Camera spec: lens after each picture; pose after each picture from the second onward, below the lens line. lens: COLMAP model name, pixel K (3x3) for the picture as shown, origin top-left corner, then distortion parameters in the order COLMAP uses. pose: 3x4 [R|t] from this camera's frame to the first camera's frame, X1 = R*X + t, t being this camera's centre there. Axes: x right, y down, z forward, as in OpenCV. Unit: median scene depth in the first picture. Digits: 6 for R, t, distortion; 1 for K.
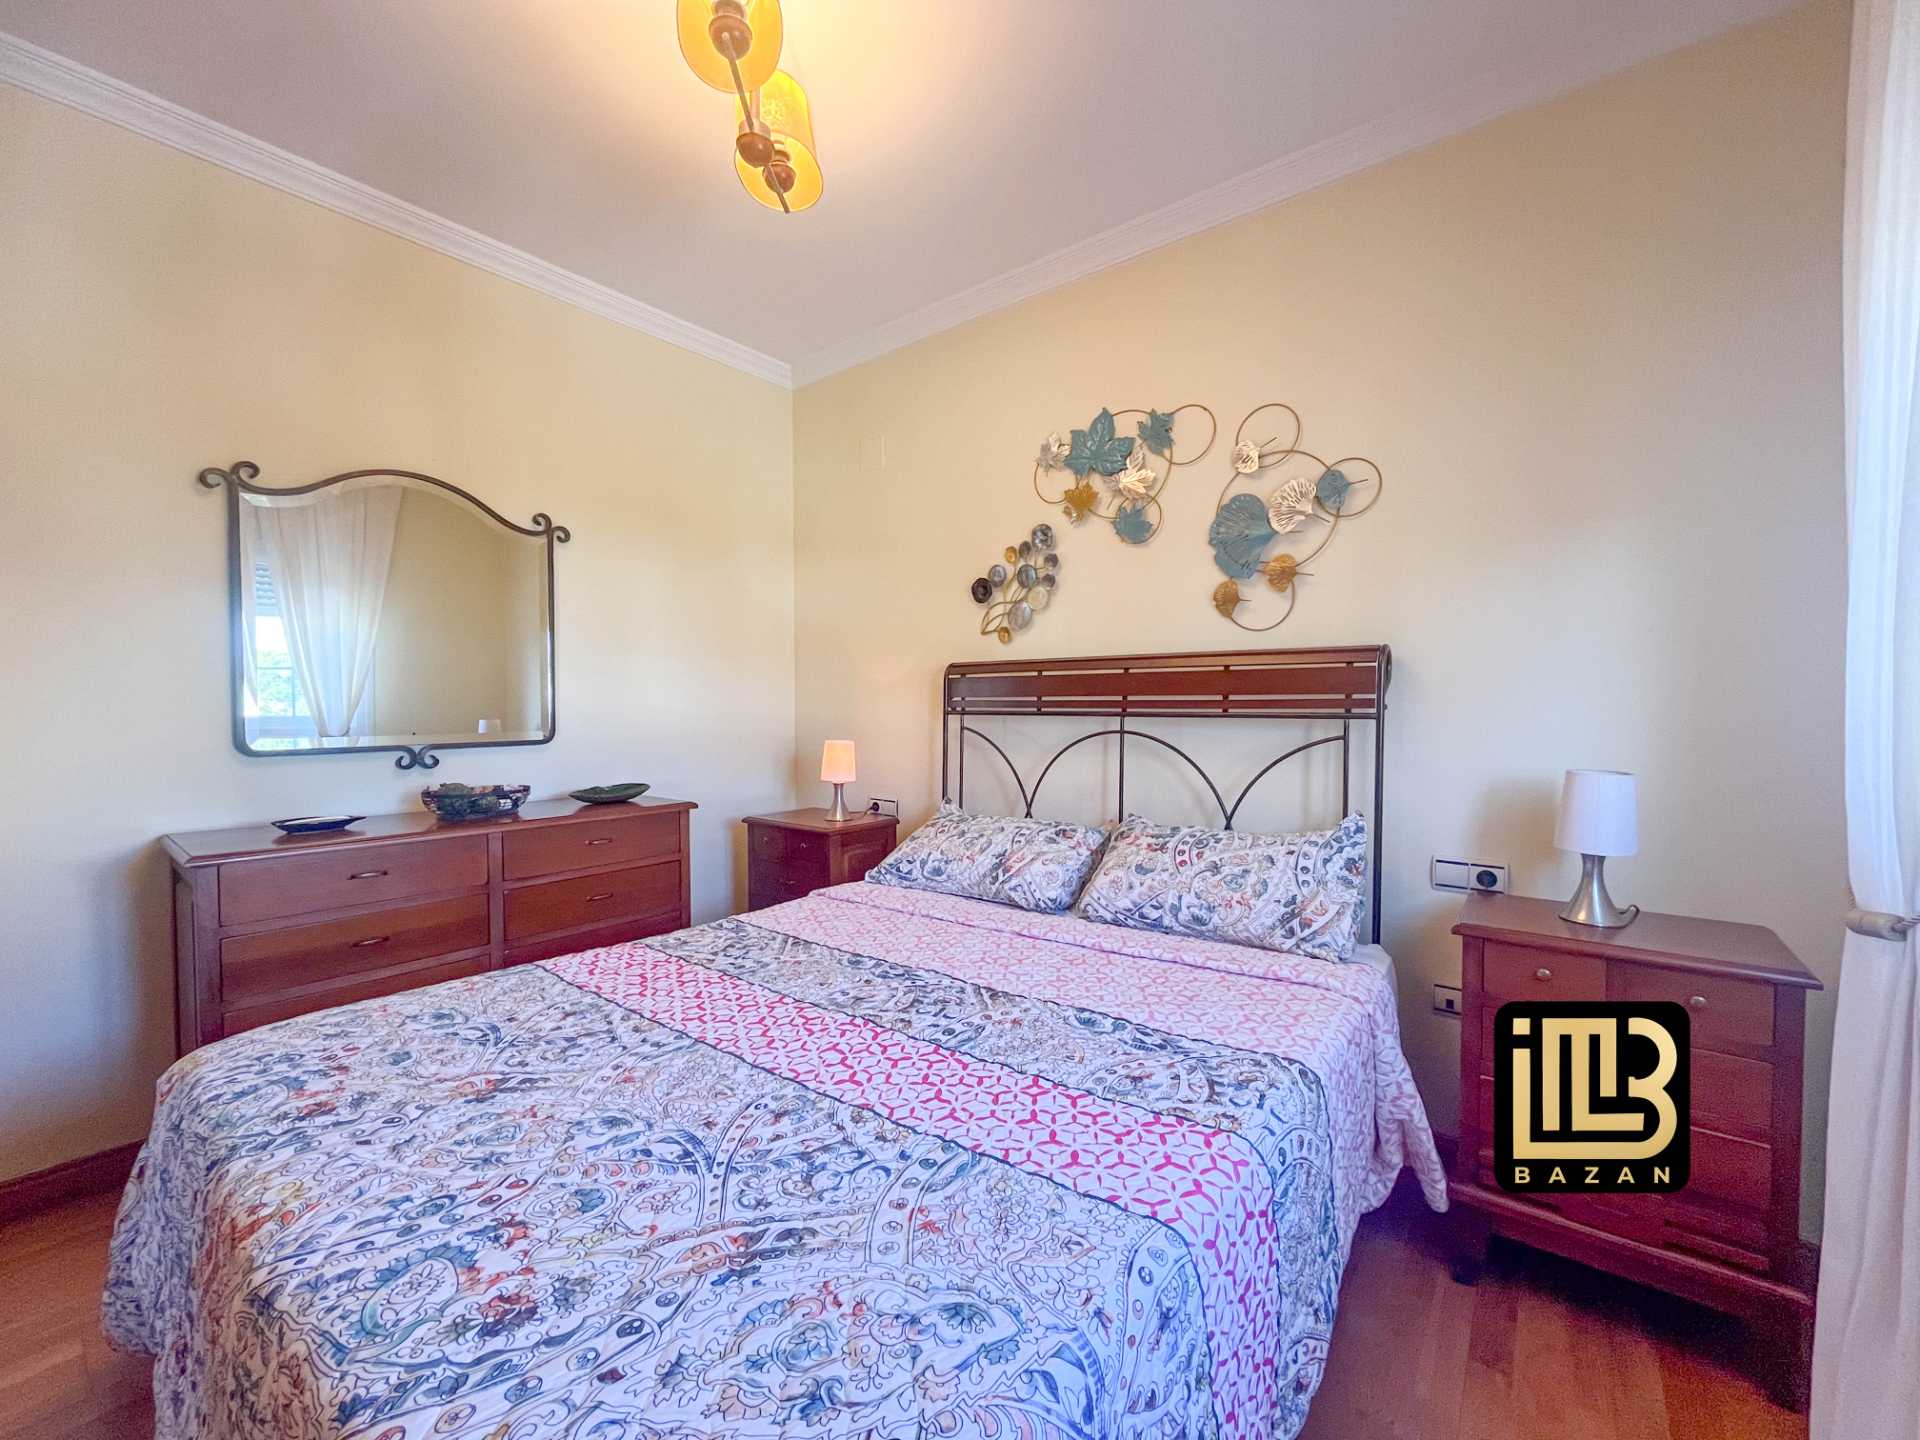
lens RADIAL K [[772.0, 0, 949.5], [0, 772.0, 720.3], [0, 0, 1]] dist [-0.002684, 0.000328]
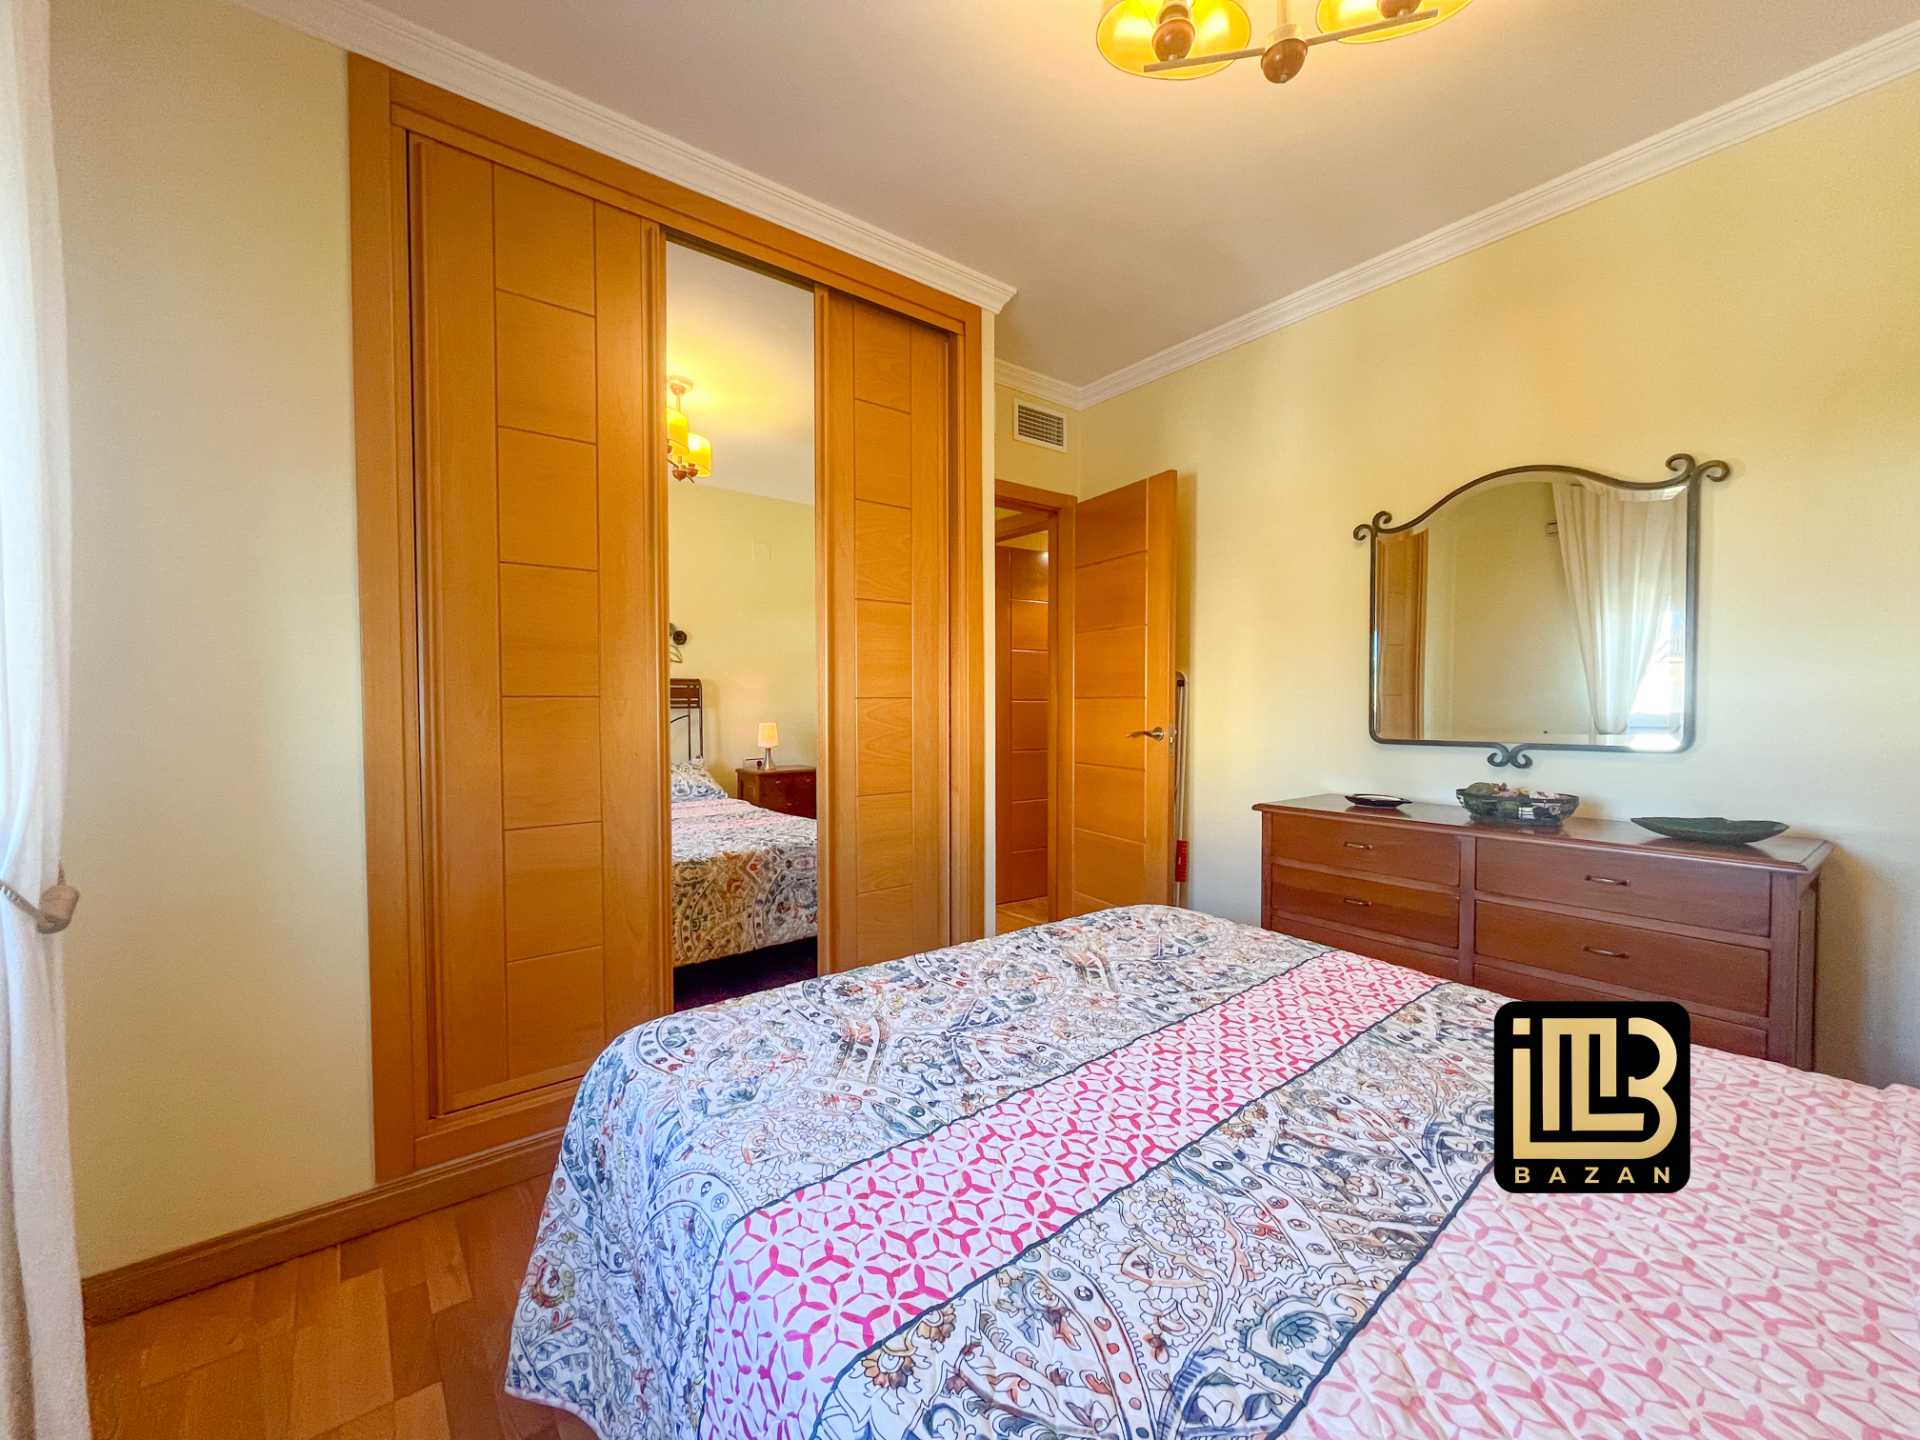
lens RADIAL K [[772.0, 0, 965.0], [0, 772.0, 718.8], [0, 0, 1]] dist [-0.002684, 0.000328]
pose [[-0.214490, 0.021739, -0.976484, 0.597824], [-0.019827, 0.999449, 0.026606, -0.016212], [0.976525, 0.025068, -0.213941, 0.742970]]
